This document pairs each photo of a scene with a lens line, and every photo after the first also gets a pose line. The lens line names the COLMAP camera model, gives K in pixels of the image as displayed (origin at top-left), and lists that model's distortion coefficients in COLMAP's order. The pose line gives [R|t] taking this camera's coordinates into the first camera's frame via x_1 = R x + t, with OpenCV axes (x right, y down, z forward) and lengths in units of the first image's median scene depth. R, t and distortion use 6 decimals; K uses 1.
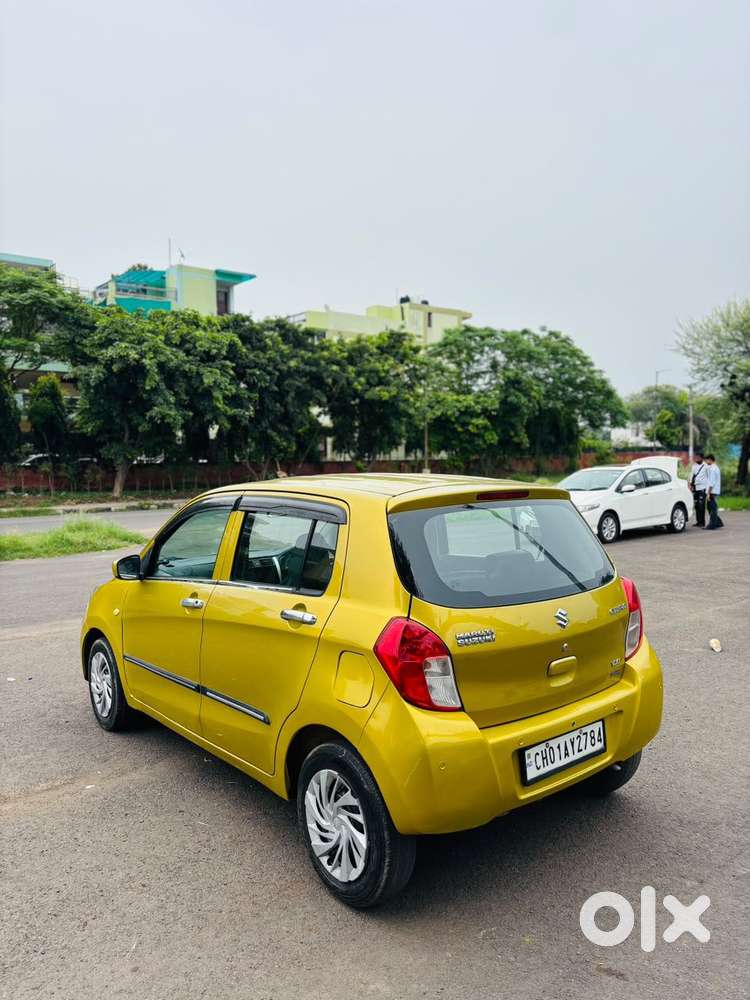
lens RADIAL K [[763.7, 0, 371.8], [0, 763.7, 498.3], [0, 0, 1]] dist [0.006523, 0.001580]
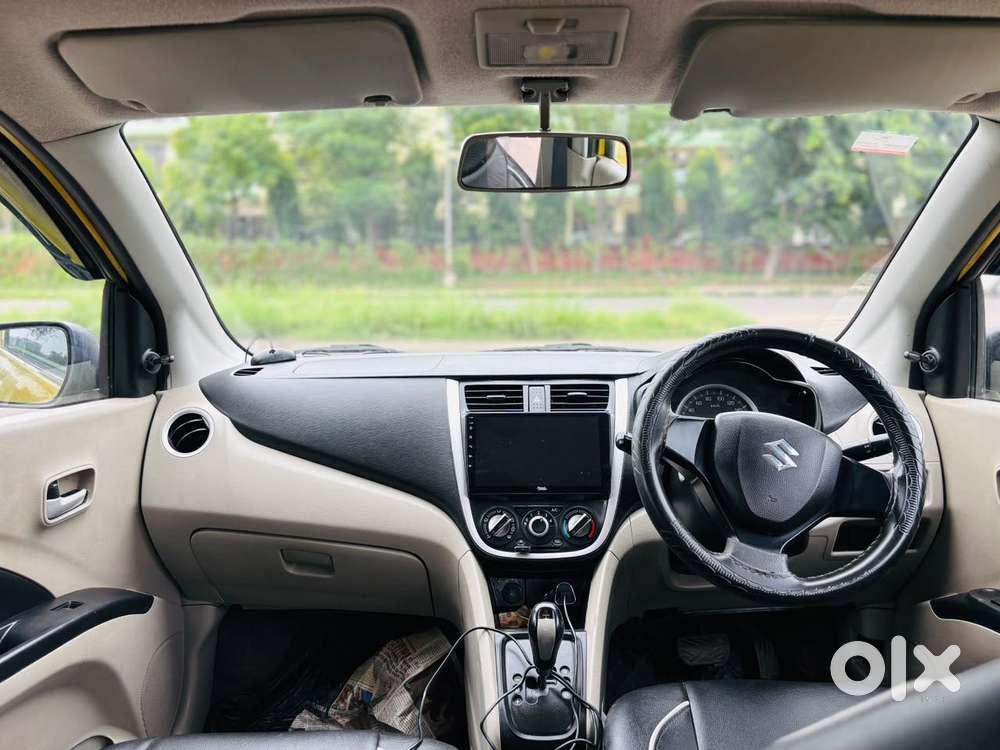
lens RADIAL K [[763.7, 0, 516.8], [0, 763.7, 374.3], [0, 0, 1]] dist [0.006523, 0.001580]
pose [[0.774395, 0.105313, -0.623876, 0.003146], [-0.036487, 0.991842, 0.122136, 0.009068], [0.631649, -0.071818, 0.771921, 0.143944]]
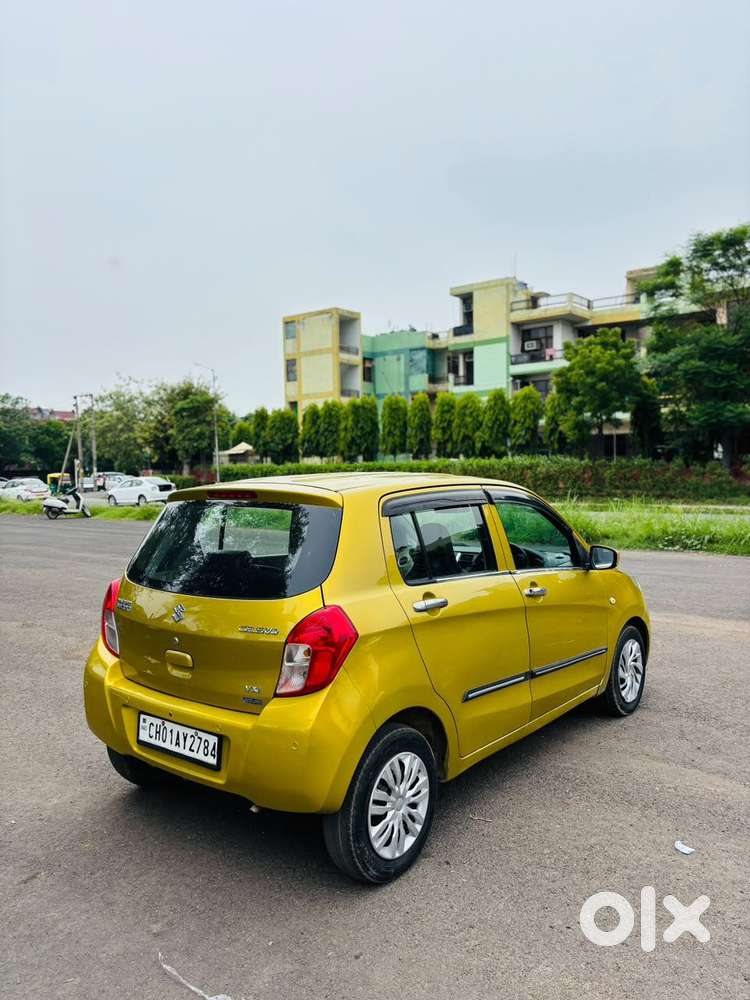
lens RADIAL K [[763.7, 0, 371.8], [0, 763.7, 498.3], [0, 0, 1]] dist [0.006523, 0.001580]
pose [[0.209527, 0.045544, -0.976742, 0.150063], [-0.034898, 0.998627, 0.039078, -0.005529], [0.977180, 0.025898, 0.210829, 0.117993]]
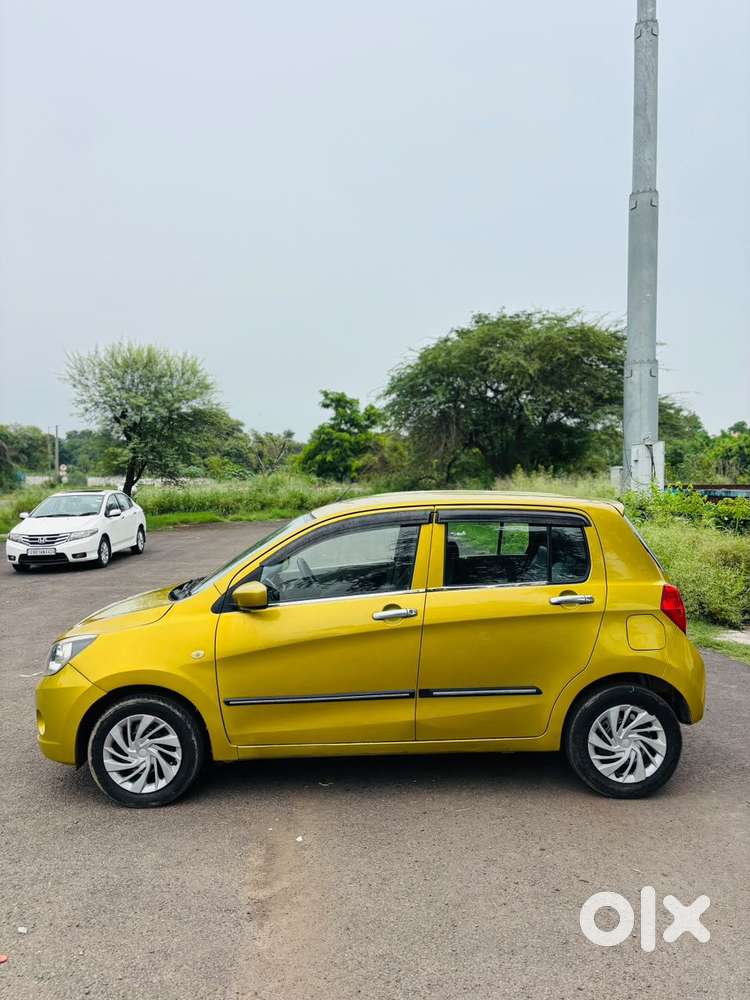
lens RADIAL K [[763.7, 0, 371.8], [0, 763.7, 498.3], [0, 0, 1]] dist [0.006523, 0.001580]
pose [[0.604363, -0.003768, 0.796700, -0.153416], [0.033087, 0.999245, -0.020373, -0.000011], [-0.796022, 0.038673, 0.604031, 0.056391]]
